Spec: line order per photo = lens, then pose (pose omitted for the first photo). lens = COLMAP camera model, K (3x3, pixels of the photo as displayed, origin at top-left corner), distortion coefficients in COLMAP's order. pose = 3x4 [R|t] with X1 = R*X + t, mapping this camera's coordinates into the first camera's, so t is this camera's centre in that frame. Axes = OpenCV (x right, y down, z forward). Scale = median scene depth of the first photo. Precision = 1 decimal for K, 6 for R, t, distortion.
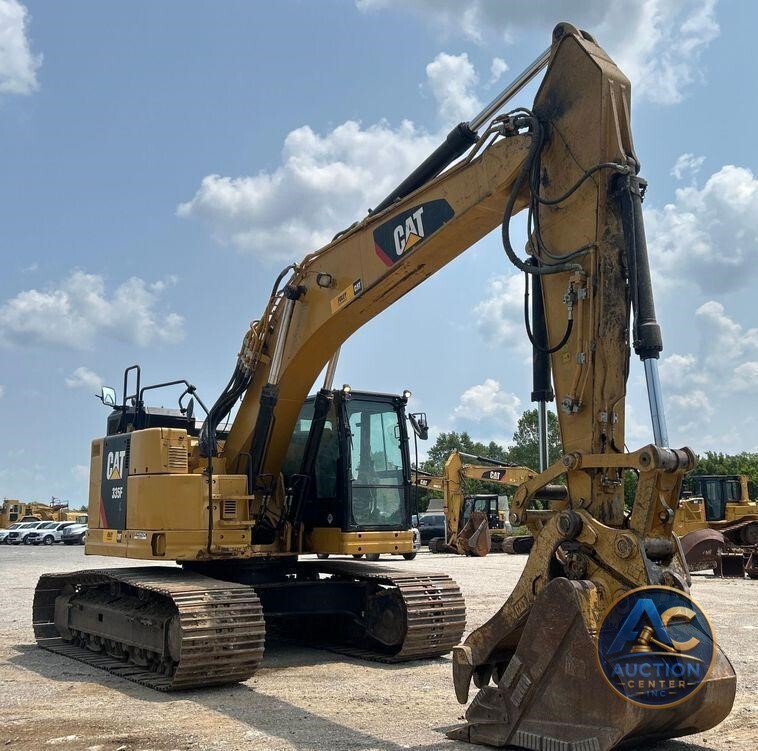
lens RADIAL K [[871.1, 0, 424.3], [0, 871.1, 381.2], [0, 0, 1]] dist [0.028779, 0.000000]
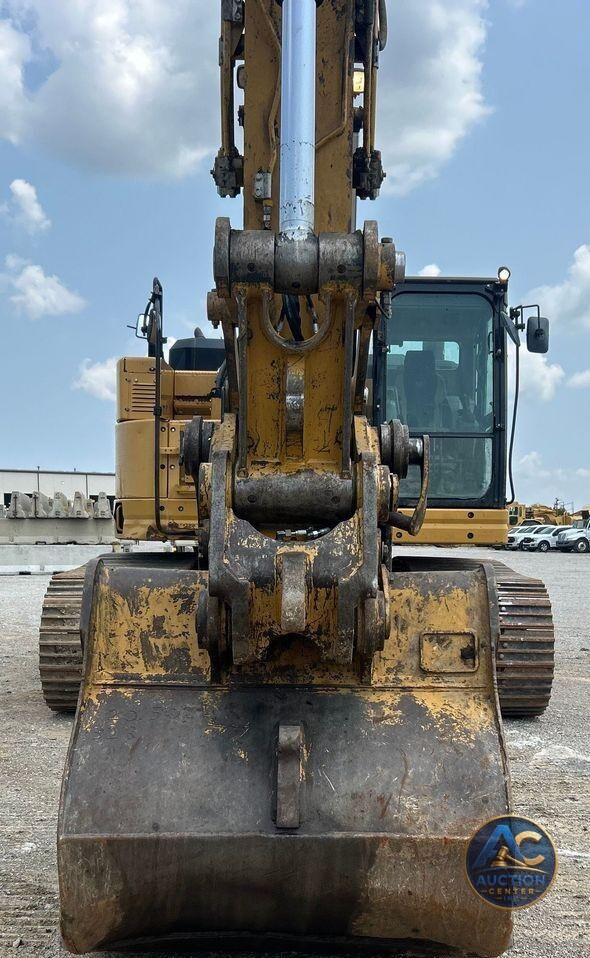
lens RADIAL K [[1057.1, 0, 335.0], [0, 1057.1, 517.2], [0, 0, 1]] dist [0.066174, 0.000000]
pose [[0.808144, 0.014719, -0.588802, 0.361309], [0.071199, 0.989915, 0.122468, 0.091372], [0.584666, -0.140894, 0.798946, 0.400974]]
